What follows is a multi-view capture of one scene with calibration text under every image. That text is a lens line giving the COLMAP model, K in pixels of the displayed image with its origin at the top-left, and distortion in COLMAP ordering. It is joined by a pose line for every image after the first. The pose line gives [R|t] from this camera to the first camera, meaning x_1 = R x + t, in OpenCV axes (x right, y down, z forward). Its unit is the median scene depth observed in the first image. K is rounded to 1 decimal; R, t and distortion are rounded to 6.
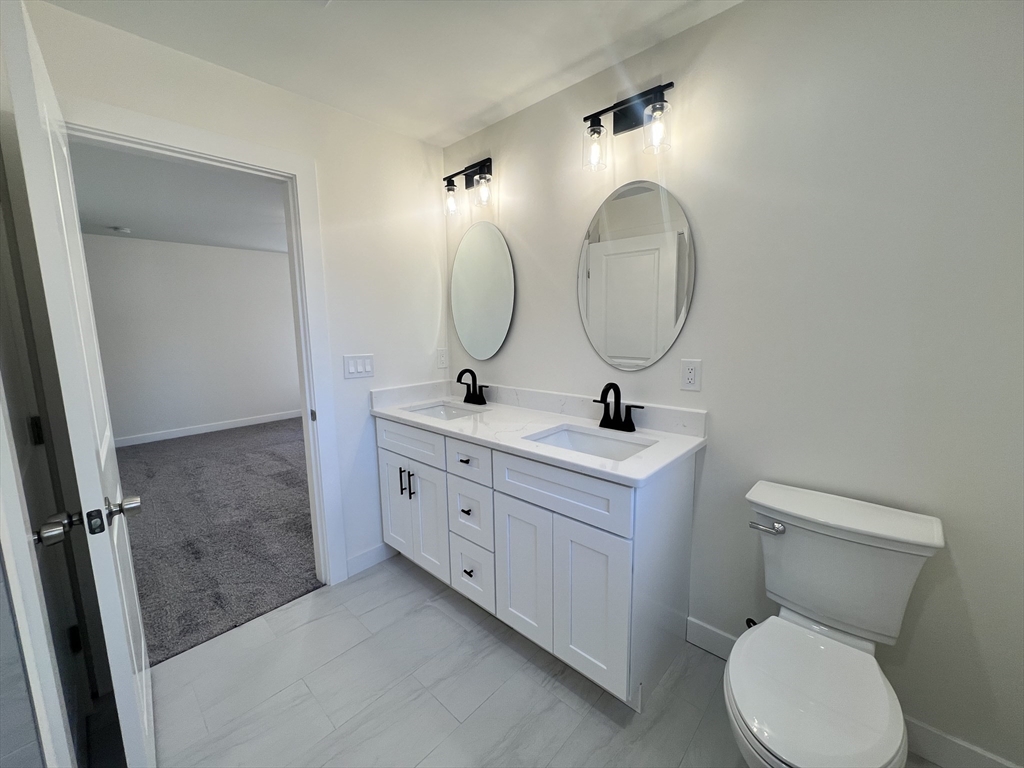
lens RADIAL K [[412.7, 0, 515.3], [0, 412.7, 385.7], [0, 0, 1]] dist [-0.001636, -0.000398]
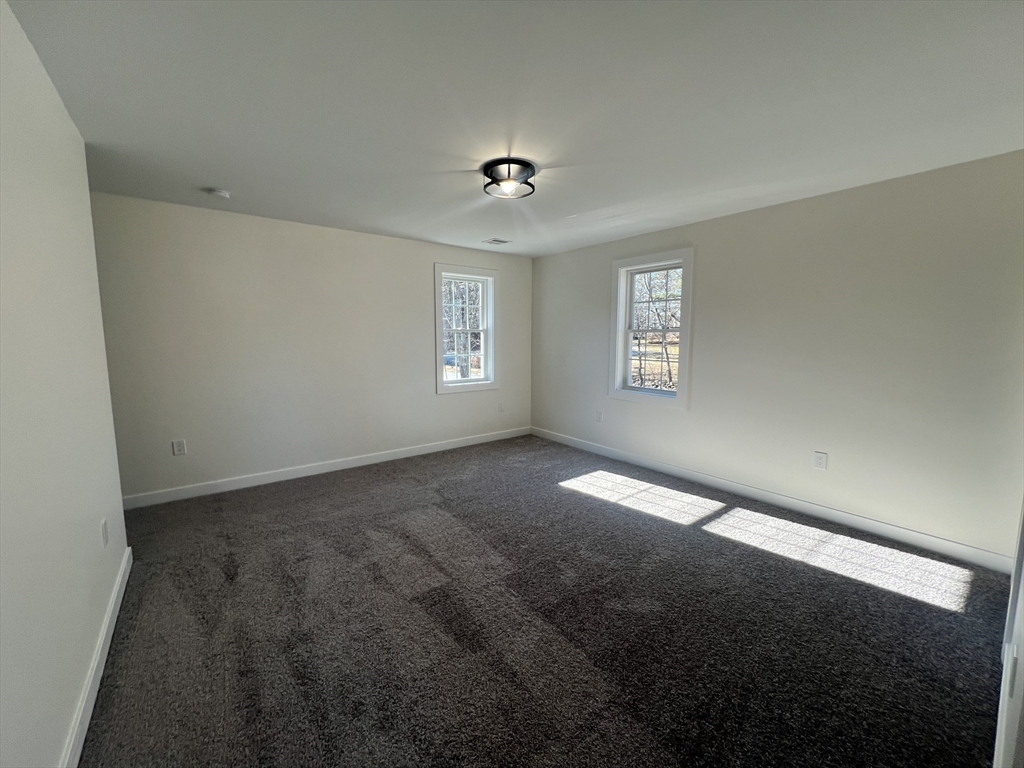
lens RADIAL K [[412.7, 0, 514.3], [0, 412.7, 386.6], [0, 0, 1]] dist [-0.001636, -0.000398]
pose [[0.986752, 0.036620, -0.158048, -0.342053], [-0.040908, 0.998876, -0.023961, -0.058202], [0.156993, 0.030109, 0.987141, 0.405057]]
